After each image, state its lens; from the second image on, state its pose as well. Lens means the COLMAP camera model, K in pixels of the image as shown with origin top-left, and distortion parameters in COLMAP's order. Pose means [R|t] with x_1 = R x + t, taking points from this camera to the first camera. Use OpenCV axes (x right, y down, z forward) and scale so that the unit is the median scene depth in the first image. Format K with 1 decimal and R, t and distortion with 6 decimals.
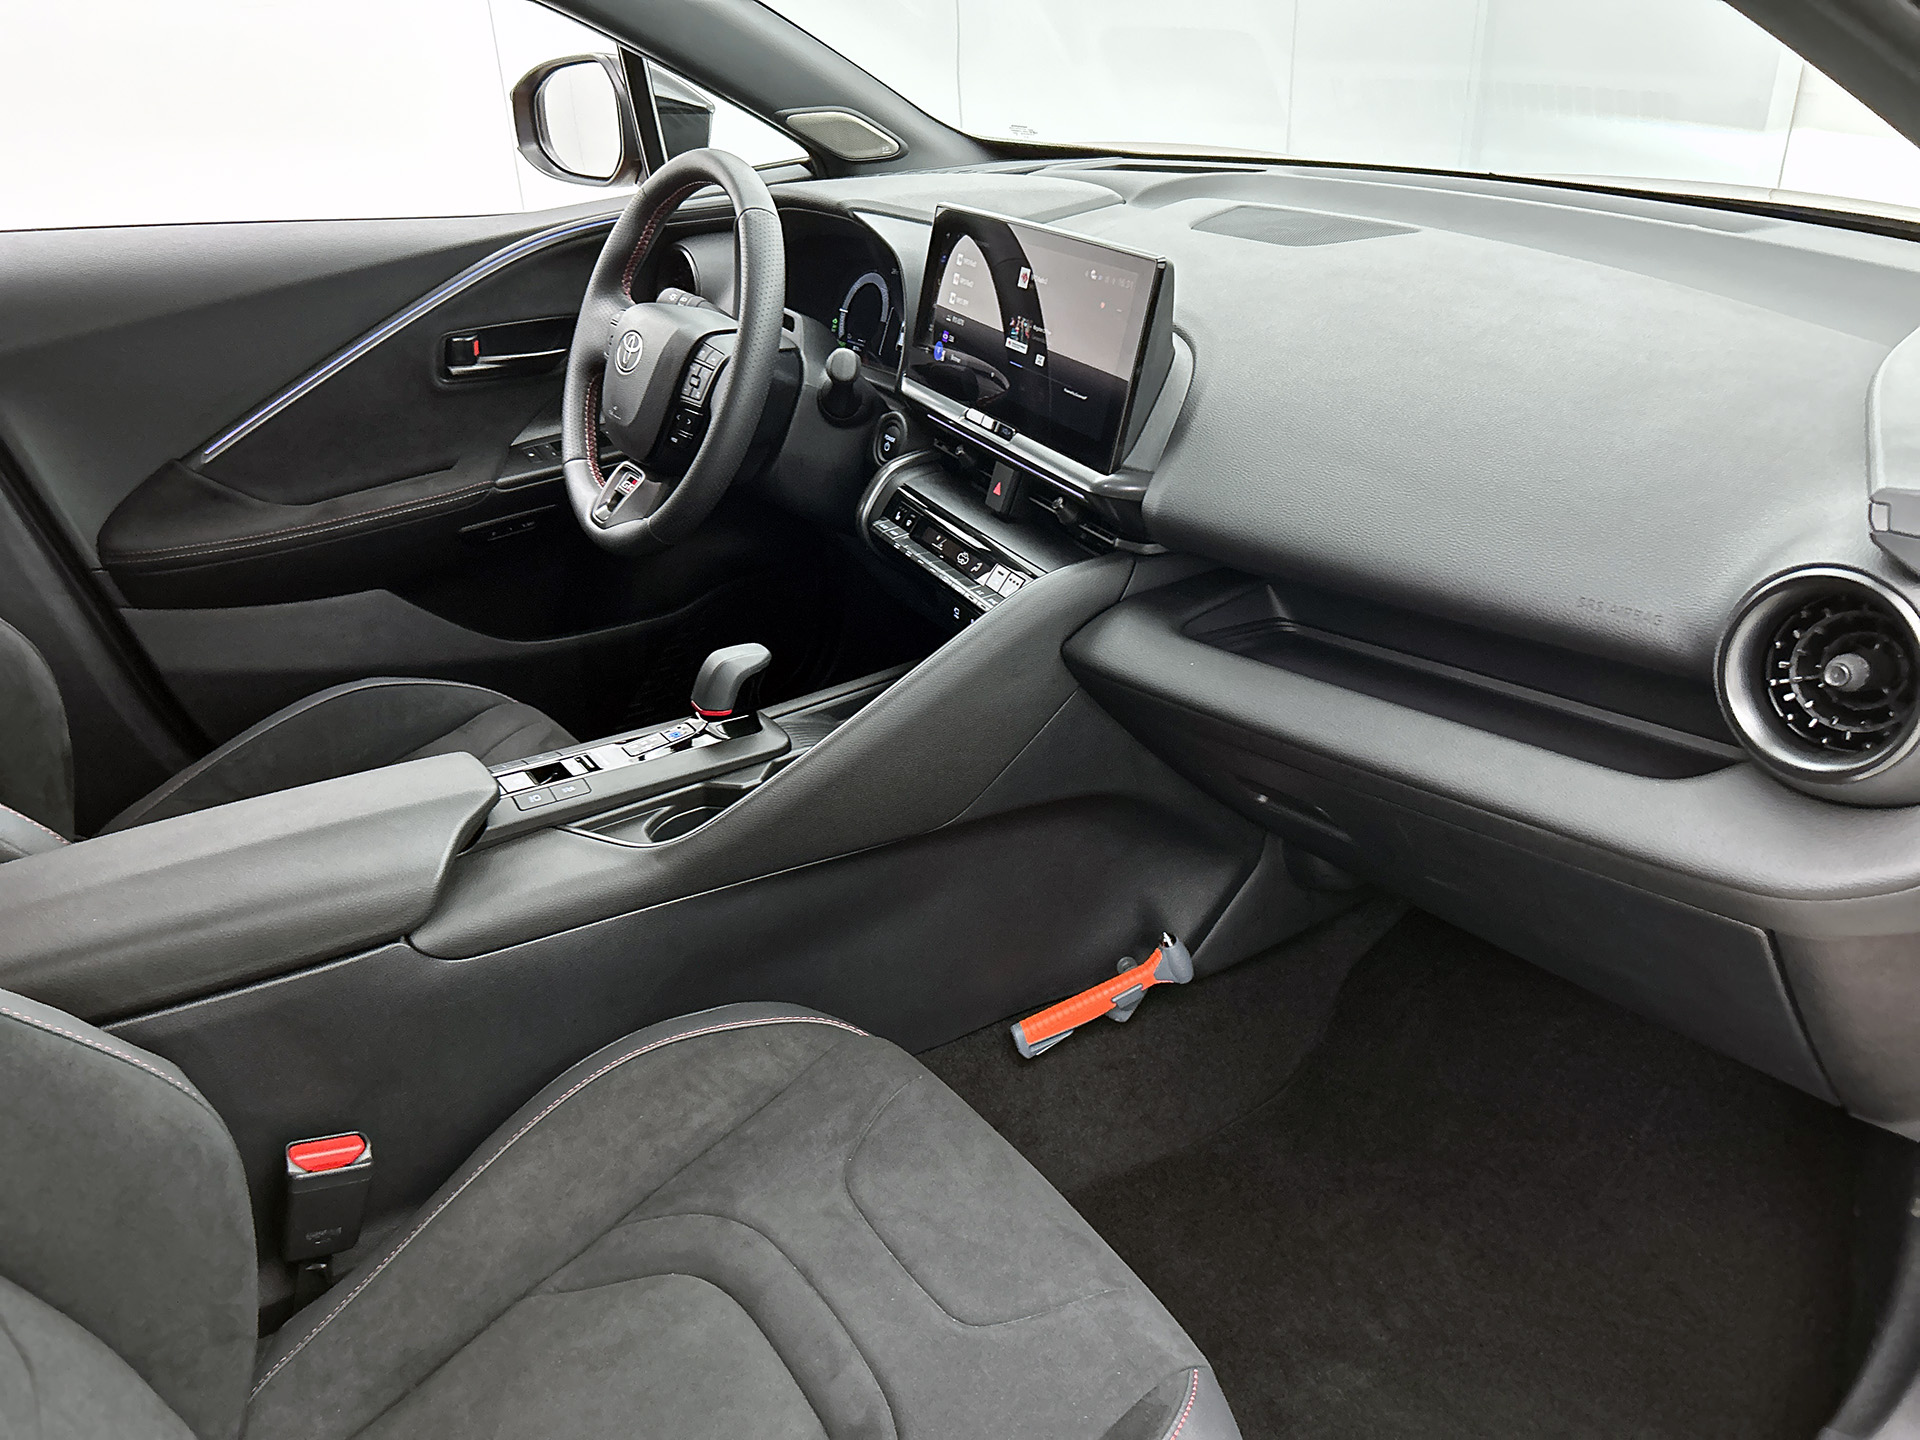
lens RADIAL K [[1432.1, 0, 989.3], [0, 1432.1, 739.6], [0, 0, 1]] dist [-0.006413, 0.001617]
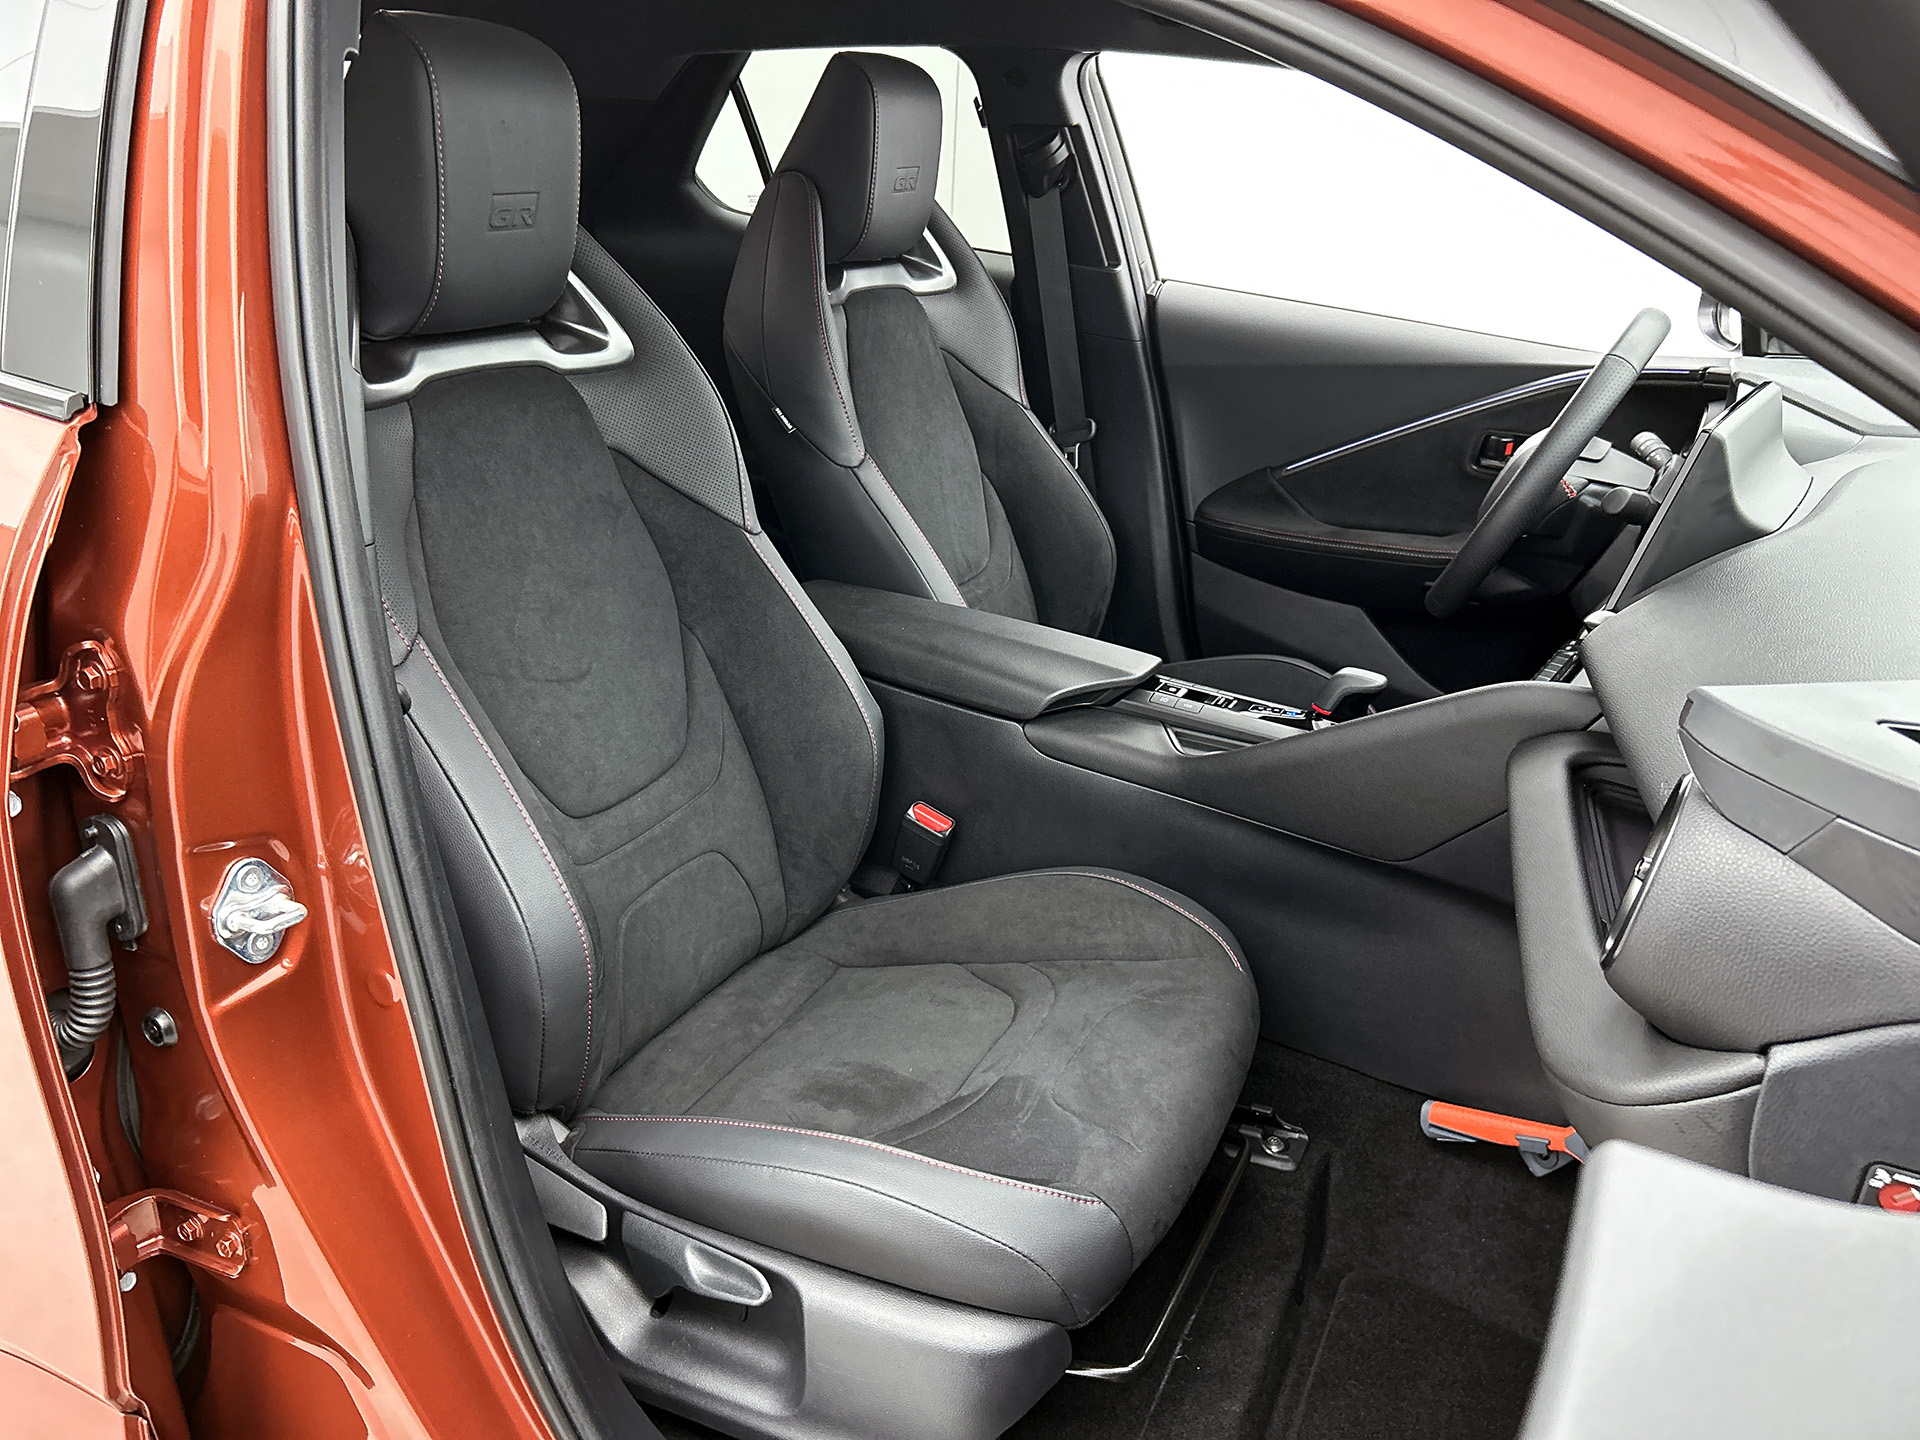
lens RADIAL K [[1479.2, 0, 960.0], [0, 1479.2, 720.0], [0, 0, 1]] dist [0.060765, 0.002503]
pose [[0.480533, 0.367562, -0.796233, 0.739277], [-0.461383, 0.878079, 0.126896, -0.034072], [0.745798, 0.306390, 0.591533, -0.009736]]
